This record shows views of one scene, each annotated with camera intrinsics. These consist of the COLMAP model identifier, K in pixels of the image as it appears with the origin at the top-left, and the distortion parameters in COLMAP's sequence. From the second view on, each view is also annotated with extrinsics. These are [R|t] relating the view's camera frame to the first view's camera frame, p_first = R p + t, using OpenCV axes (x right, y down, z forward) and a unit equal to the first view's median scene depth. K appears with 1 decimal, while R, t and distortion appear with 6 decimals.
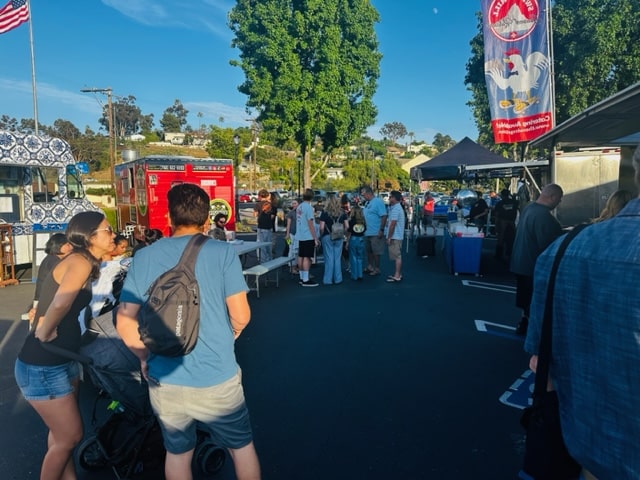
lens RADIAL K [[434.6, 0, 322.3], [0, 434.6, 268.9], [0, 0, 1]] dist [0.027470, -0.027653]
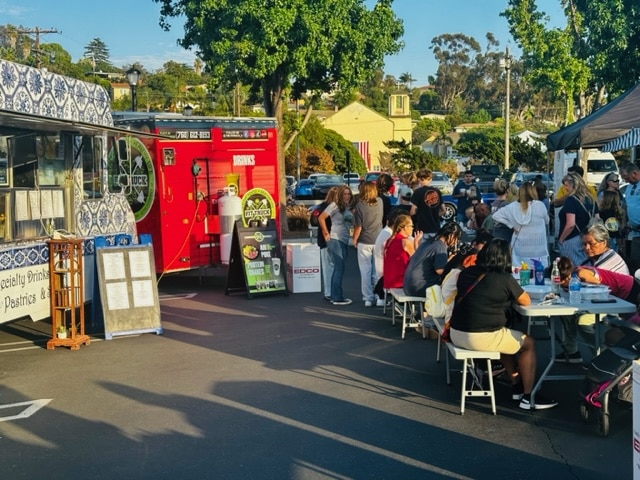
lens RADIAL K [[892.8, 0, 318.2], [0, 892.8, 249.0], [0, 0, 1]] dist [0.100540, 0.000000]
pose [[0.976560, -0.038013, 0.211864, -0.421677], [0.057341, 0.994657, -0.085843, 0.018388], [-0.207469, 0.095979, 0.973522, -0.117869]]
